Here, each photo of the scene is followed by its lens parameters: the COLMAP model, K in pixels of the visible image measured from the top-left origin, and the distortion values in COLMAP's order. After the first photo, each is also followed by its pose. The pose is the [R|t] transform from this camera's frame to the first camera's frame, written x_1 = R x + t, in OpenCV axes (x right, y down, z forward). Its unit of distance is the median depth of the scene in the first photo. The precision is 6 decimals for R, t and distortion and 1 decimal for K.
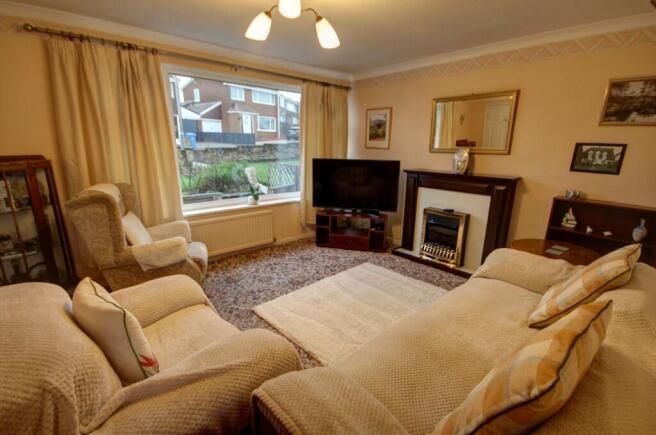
lens RADIAL K [[308.5, 0, 327.1], [0, 308.5, 219.1], [0, 0, 1]] dist [-0.004288, -0.001098]
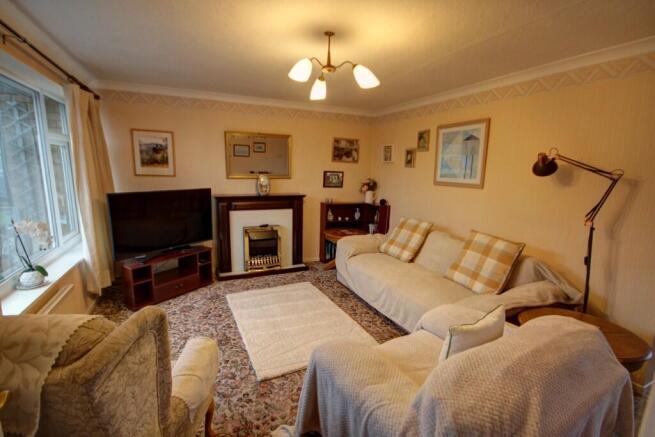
lens RADIAL K [[308.0, 0, 326.1], [0, 308.0, 220.0], [0, 0, 1]] dist [-0.004288, -0.001098]
pose [[0.292753, -0.166629, 0.941558, -0.655024], [0.209021, 0.972036, 0.107033, -0.125987], [-0.933063, 0.165471, 0.319395, 0.373342]]
